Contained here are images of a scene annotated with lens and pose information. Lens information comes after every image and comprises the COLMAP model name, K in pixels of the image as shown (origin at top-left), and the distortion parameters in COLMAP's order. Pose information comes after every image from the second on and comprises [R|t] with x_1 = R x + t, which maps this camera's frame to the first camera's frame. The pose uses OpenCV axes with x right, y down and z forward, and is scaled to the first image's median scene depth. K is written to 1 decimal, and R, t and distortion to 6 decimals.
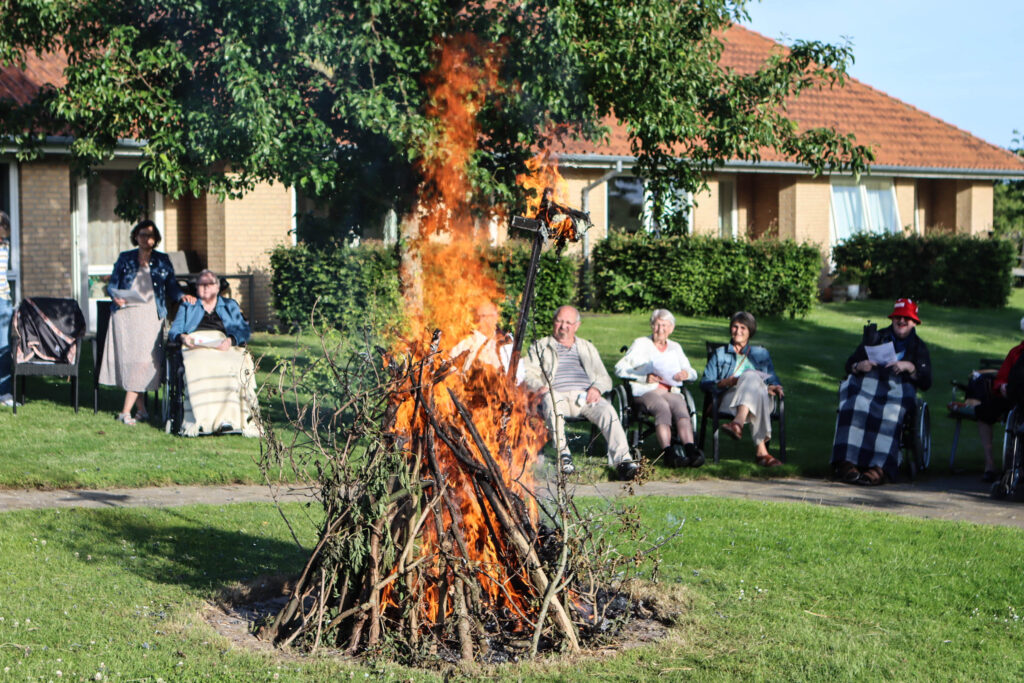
lens RADIAL K [[2027.7, 0, 512.1], [0, 2027.7, 340.9], [0, 0, 1]] dist [-0.022128, 0.000000]
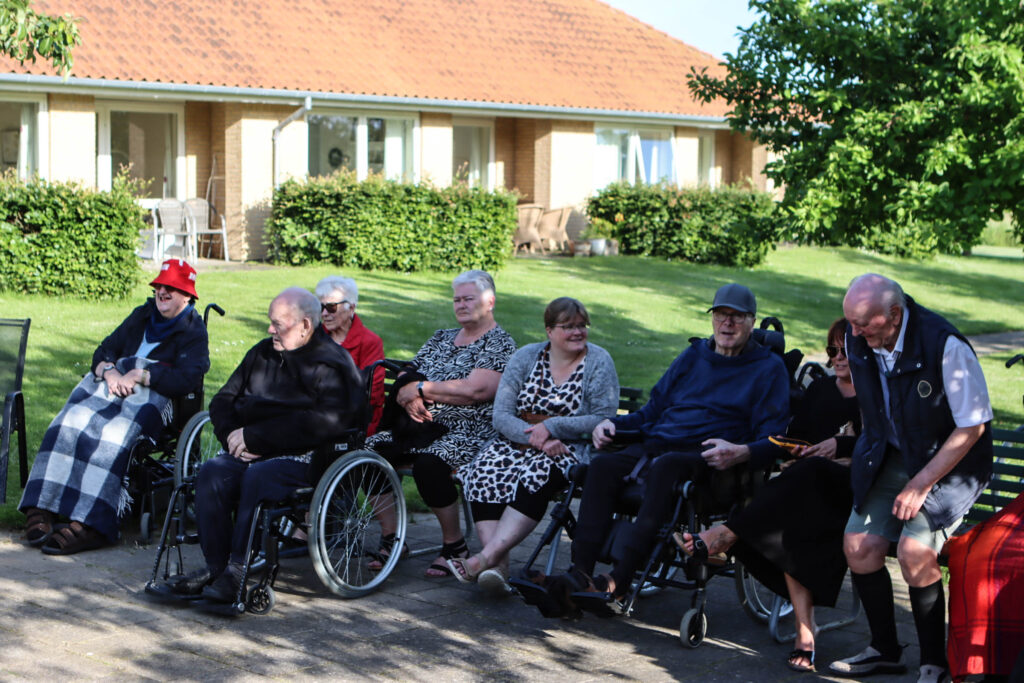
lens RADIAL K [[1828.4, 0, 512.0], [0, 1828.4, 342.5], [0, 0, 1]] dist [-0.140074, 0.000000]
pose [[0.999825, 0.017585, 0.006315, 0.147026], [-0.017770, 0.999374, 0.030589, -0.006492], [-0.005773, -0.030696, 0.999512, 0.196384]]
